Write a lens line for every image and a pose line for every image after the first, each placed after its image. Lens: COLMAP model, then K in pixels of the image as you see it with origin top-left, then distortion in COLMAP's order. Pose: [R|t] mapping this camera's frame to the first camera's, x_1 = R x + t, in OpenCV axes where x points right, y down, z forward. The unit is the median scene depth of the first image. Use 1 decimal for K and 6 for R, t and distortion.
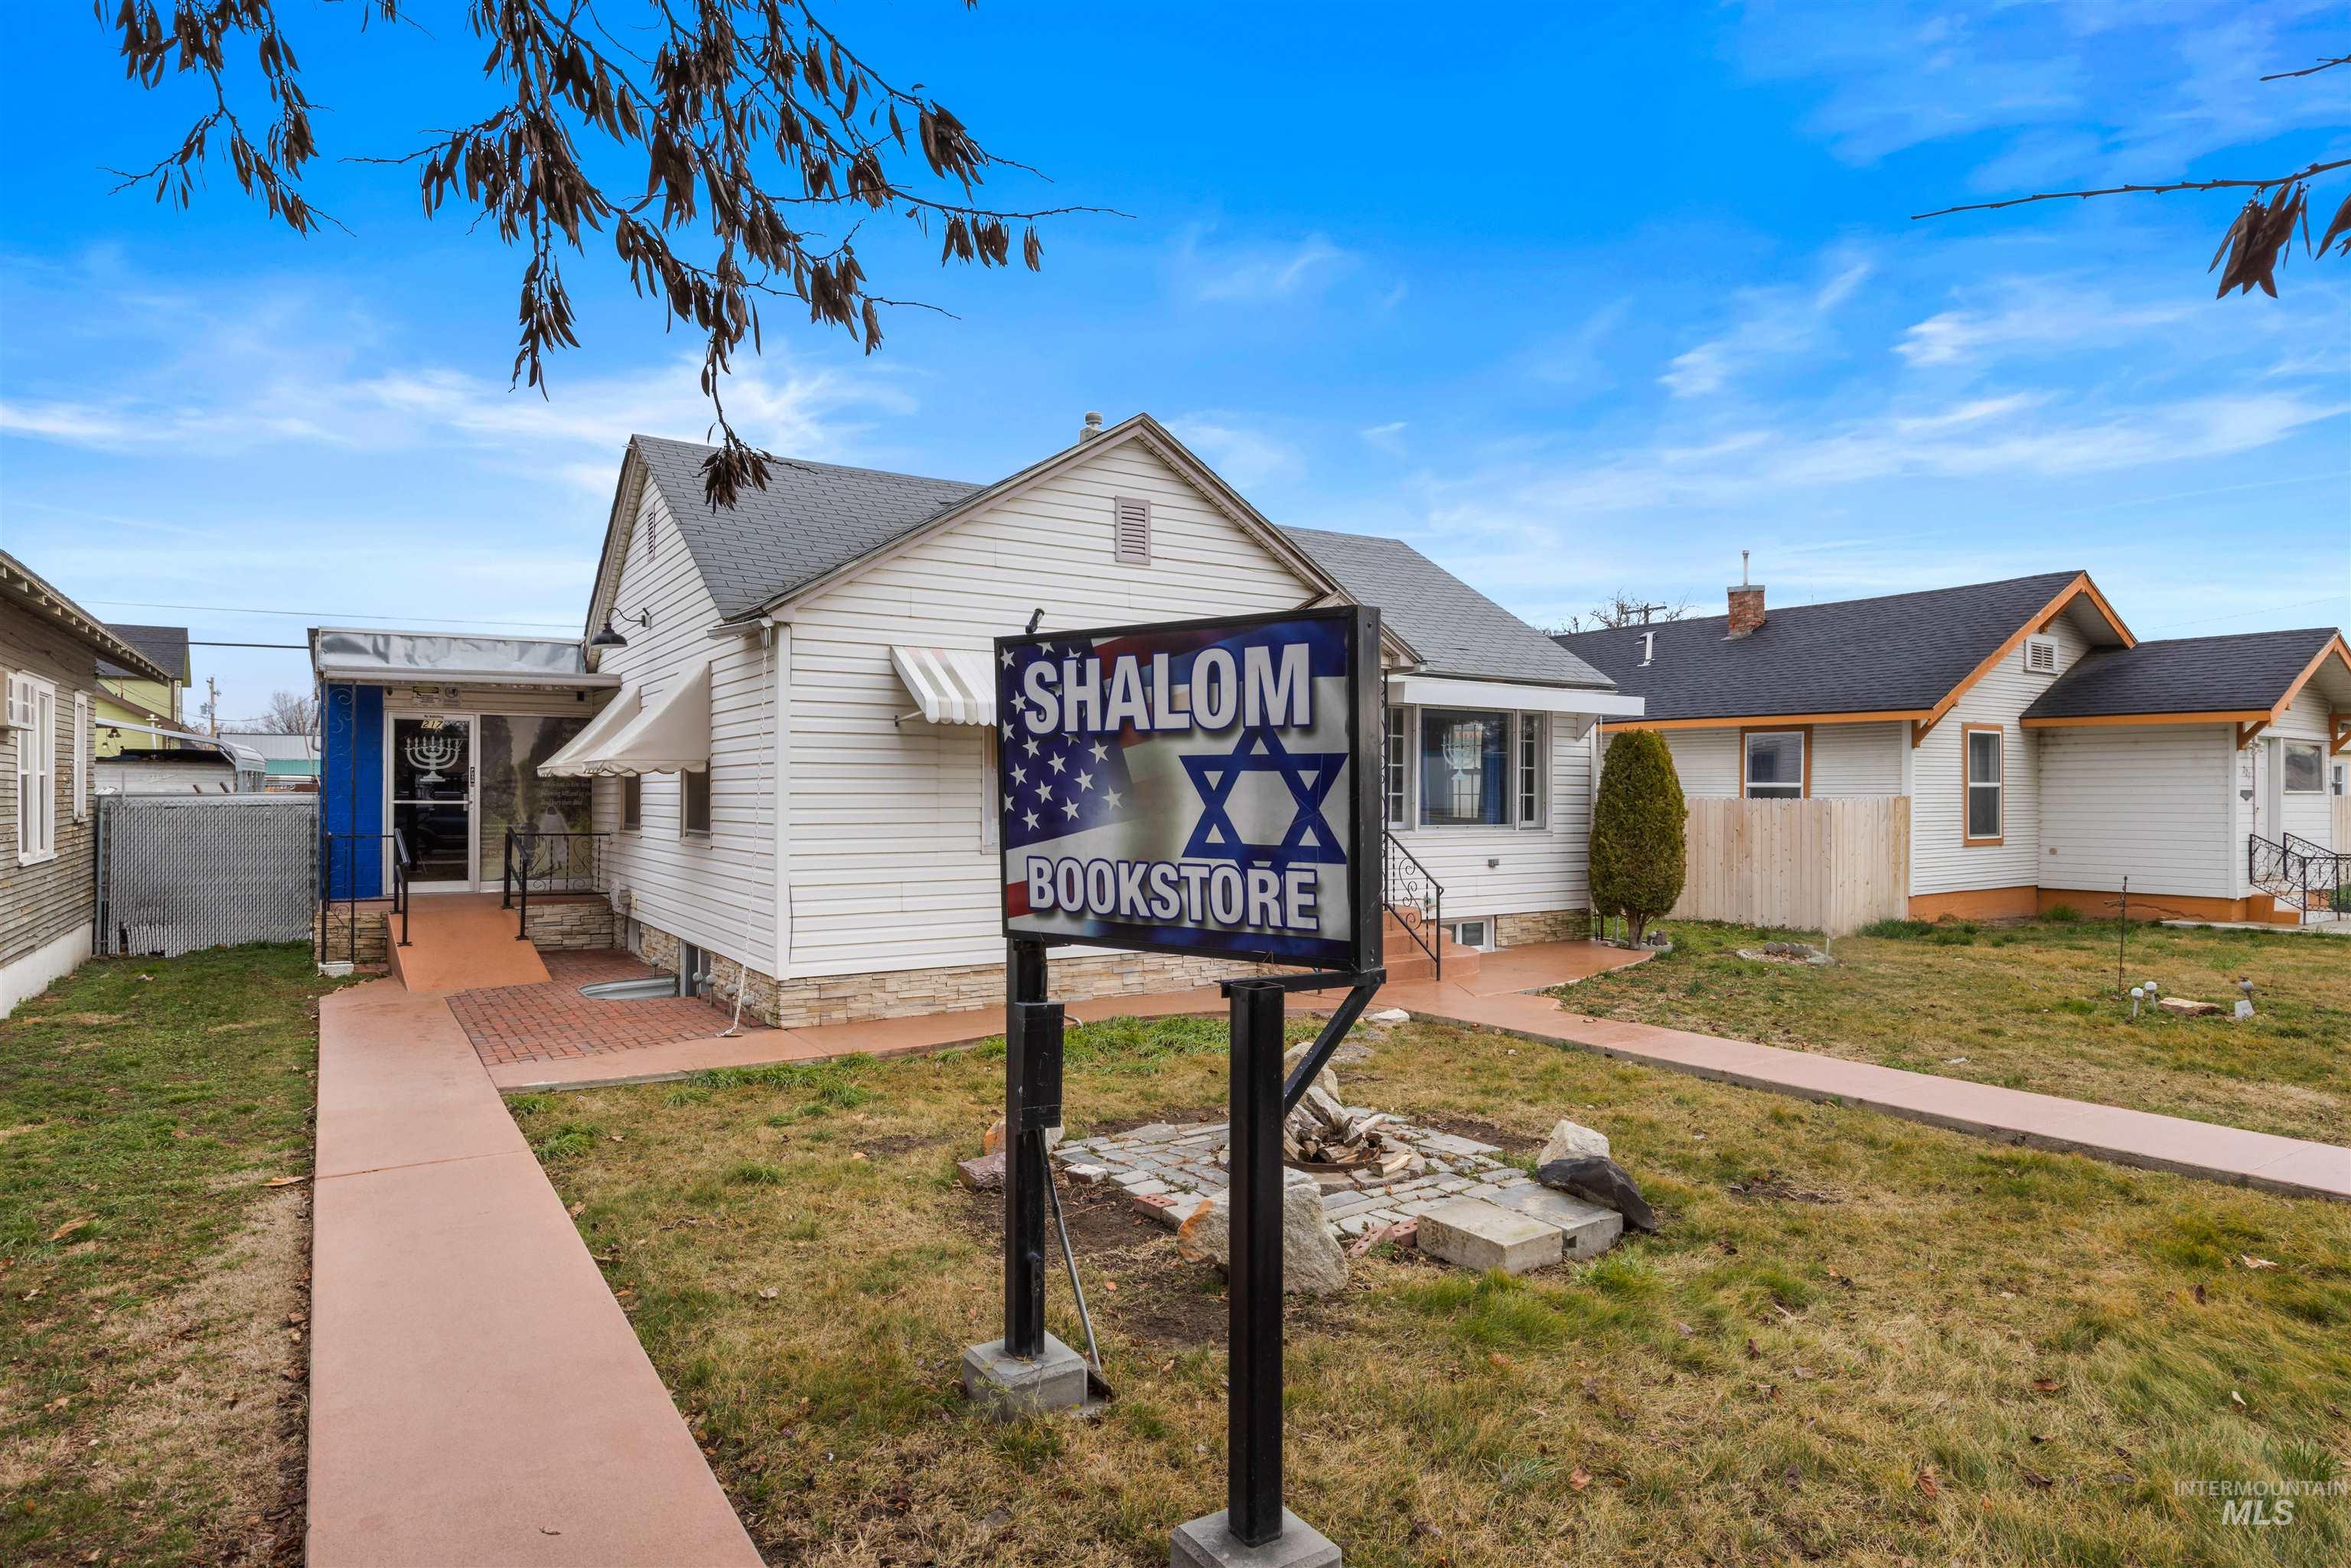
lens RADIAL K [[1346.6, 0, 1237.6], [0, 1346.6, 780.4], [0, 0, 1]] dist [-0.003761, 0.000575]
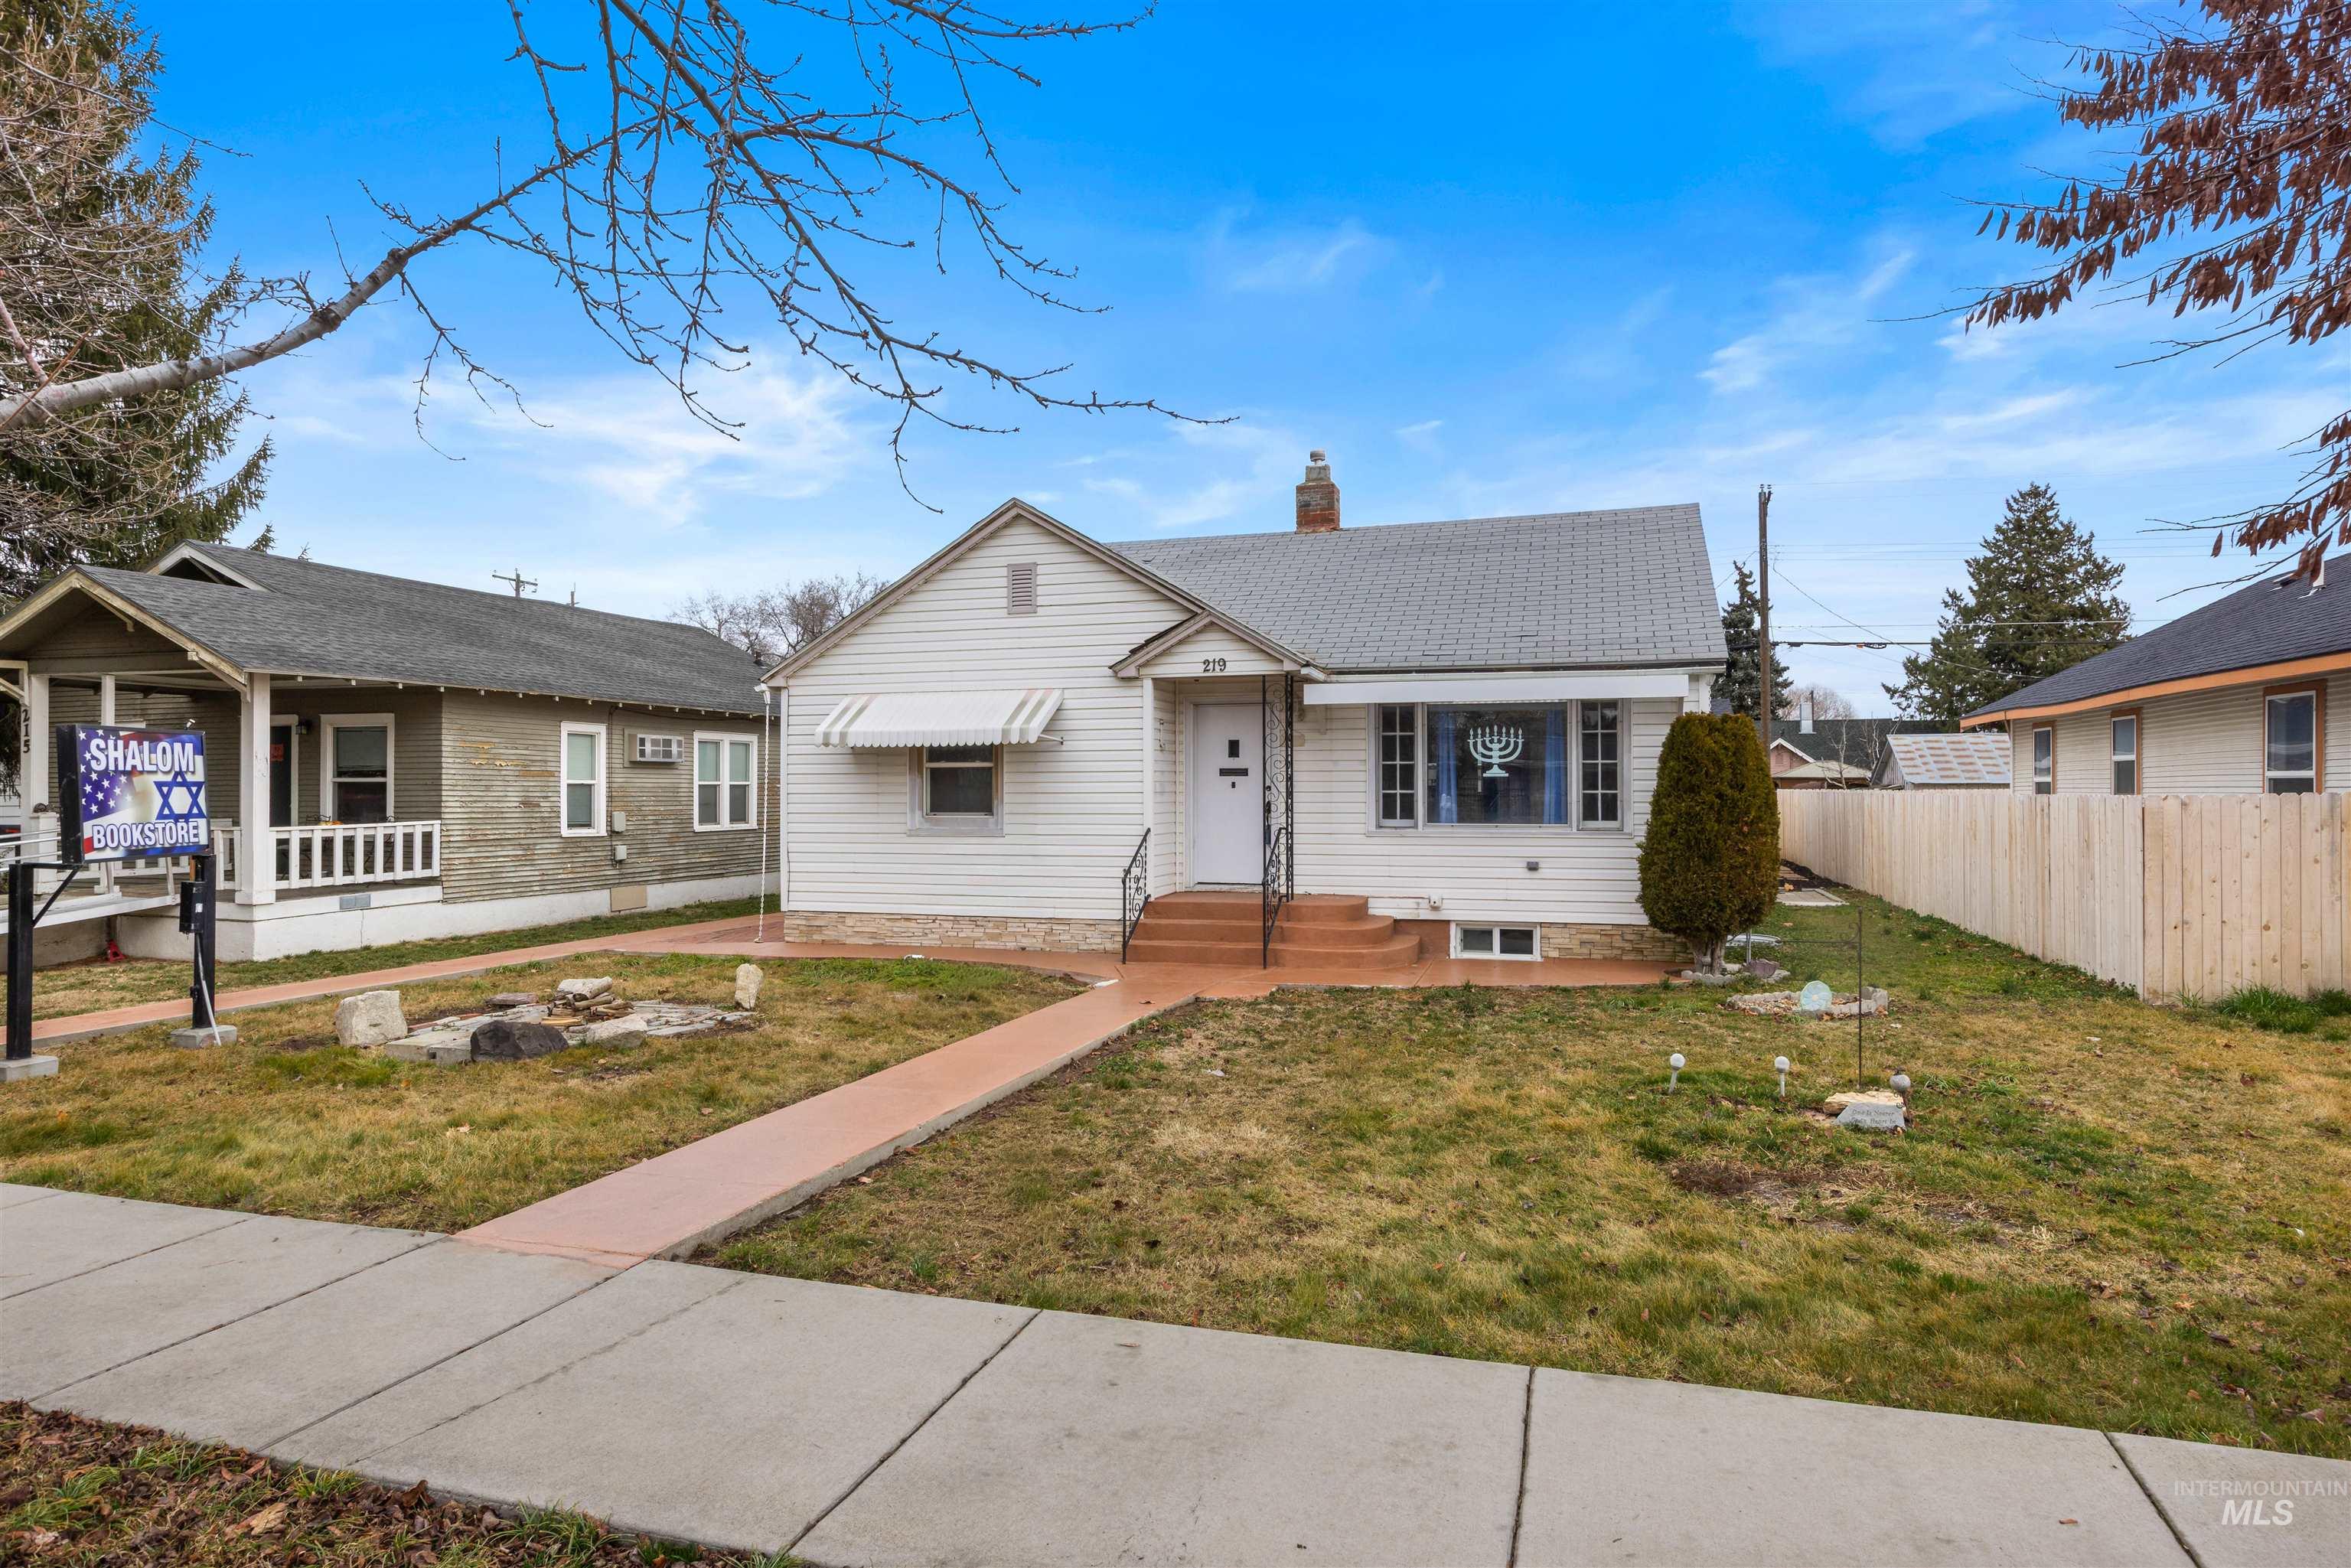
lens RADIAL K [[1346.6, 0, 1186.5], [0, 1346.6, 778.0], [0, 0, 1]] dist [-0.003761, 0.000575]
pose [[0.625354, -0.011582, -0.780255, 1.050418], [0.011562, 0.999918, -0.005576, 0.004663], [0.780255, -0.005534, 0.625437, 0.326329]]
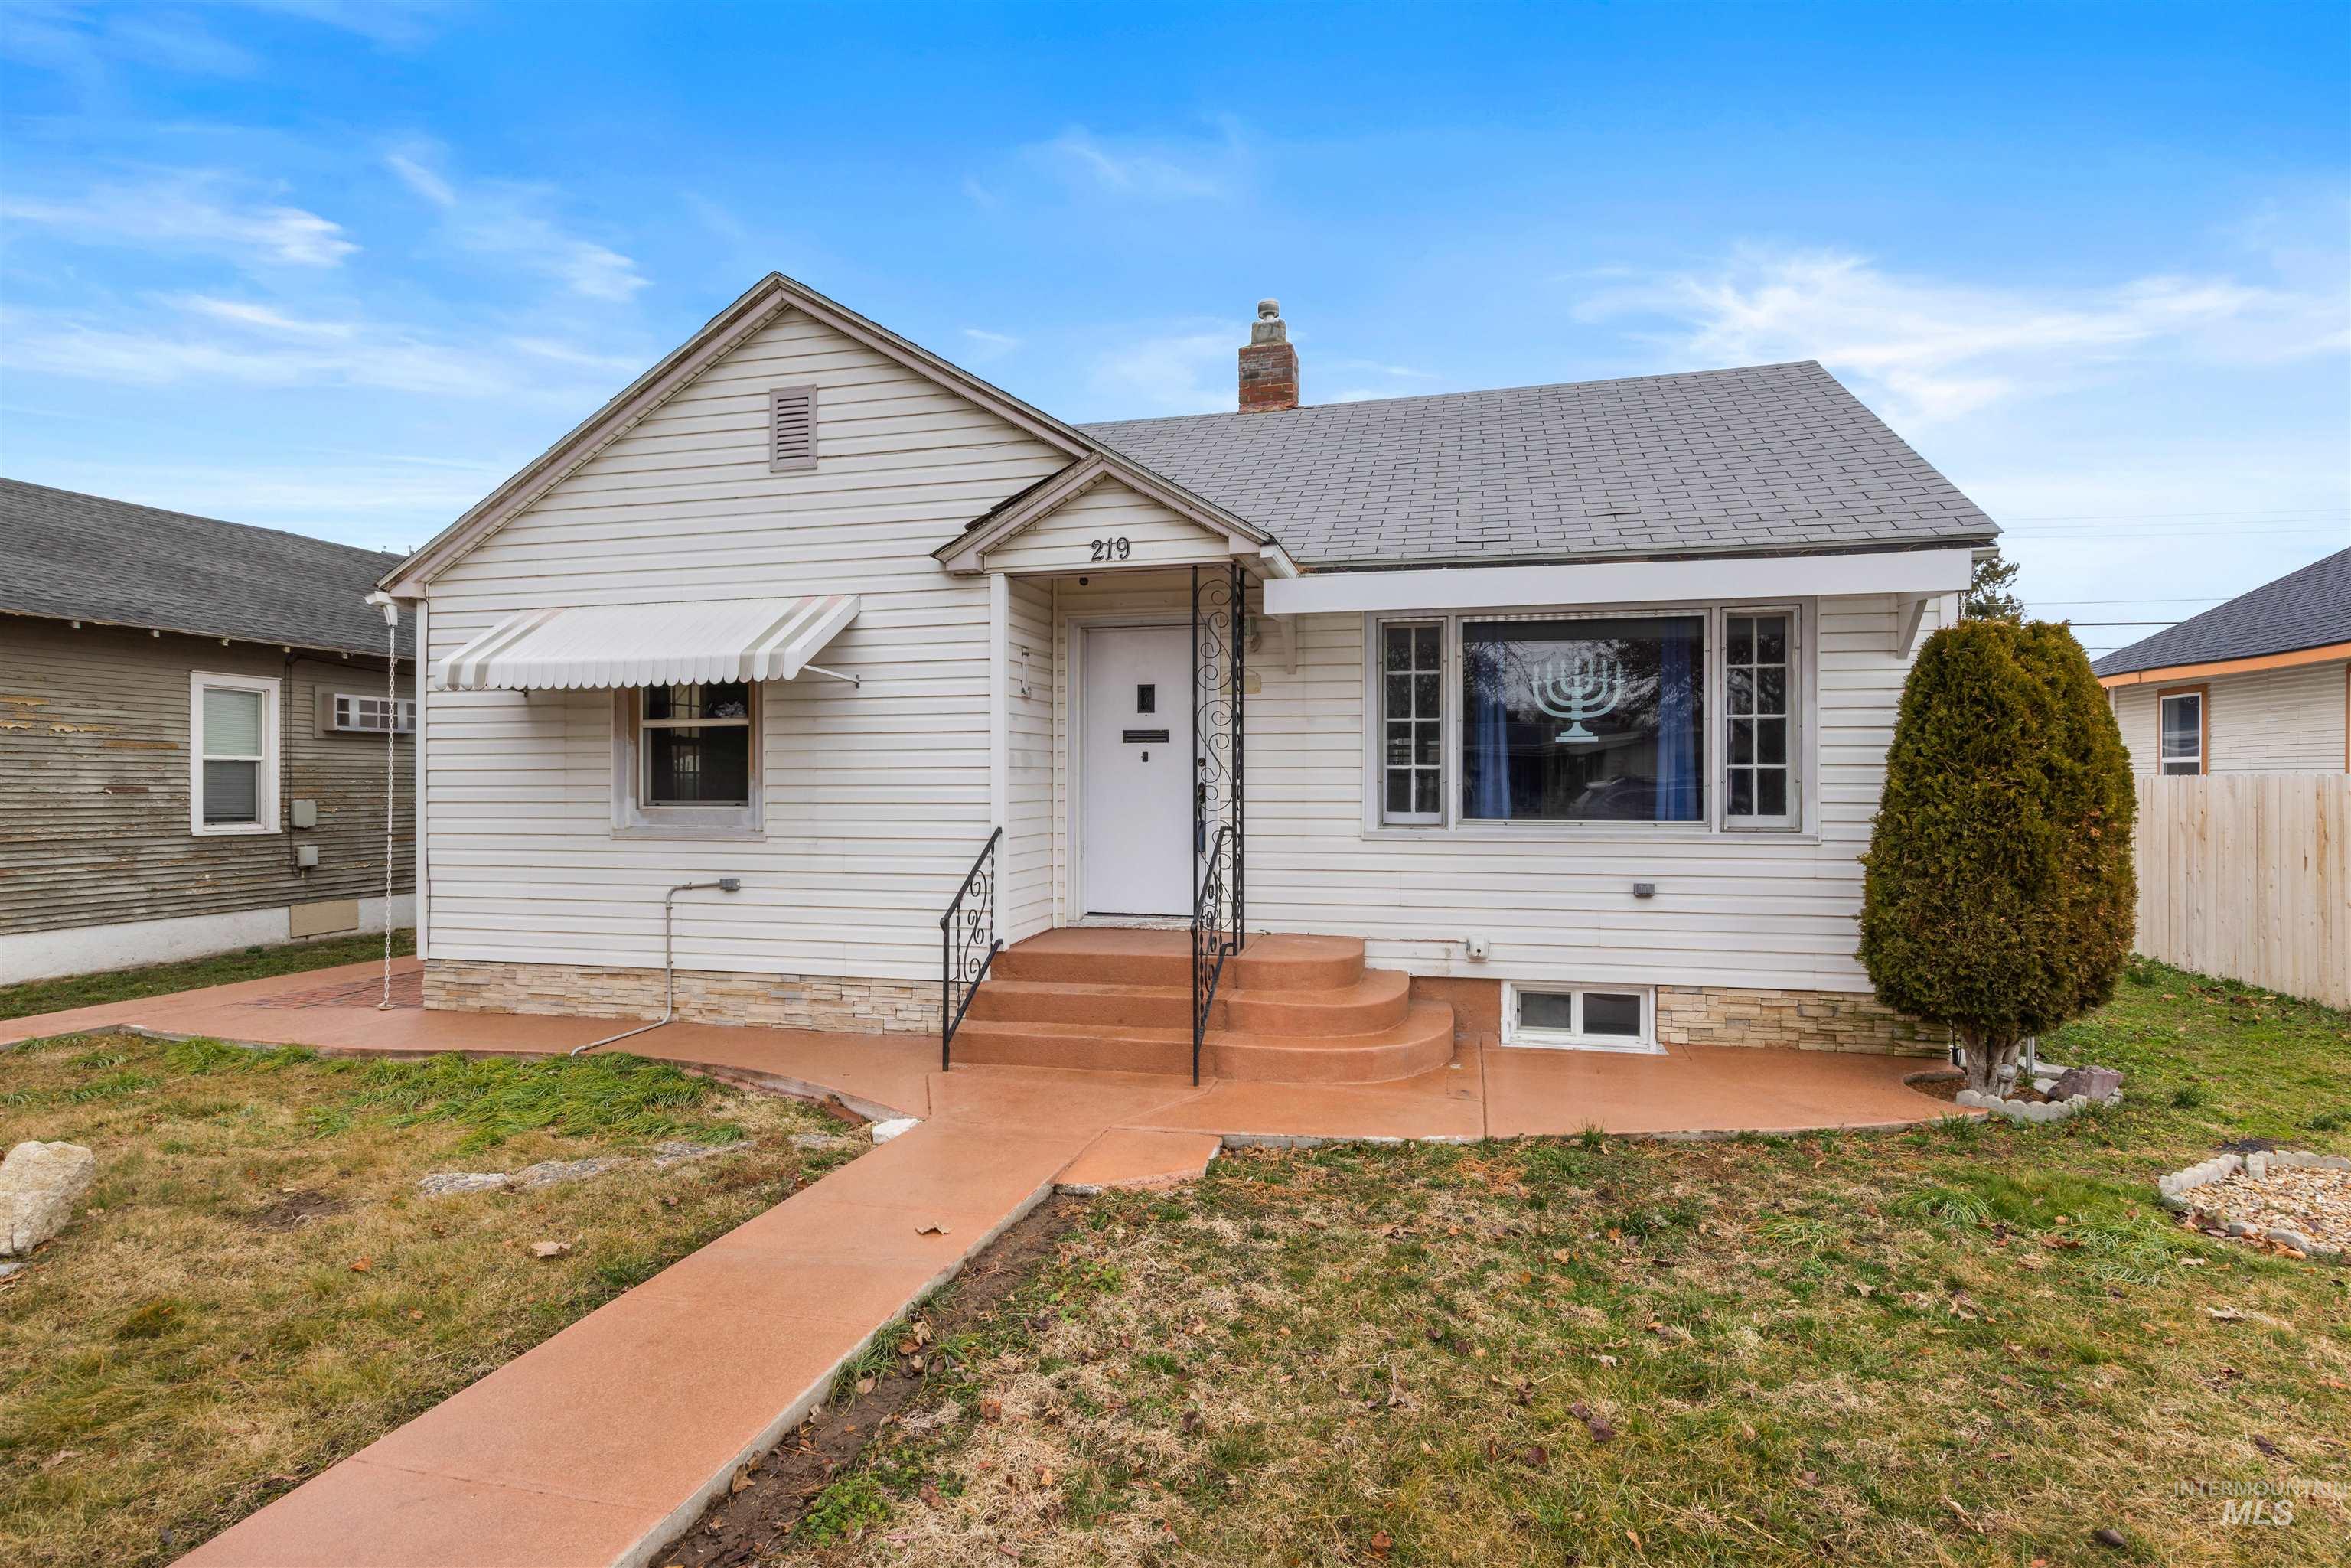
lens RADIAL K [[1183.3, 0, 1166.8], [0, 1183.3, 777.5], [0, 0, 1]] dist [0.000118, -0.002187]
pose [[0.653432, -0.006692, -0.756956, 0.591497], [0.010600, 0.999944, 0.000309, 0.017550], [0.756911, -0.008226, 0.653466, 0.737052]]
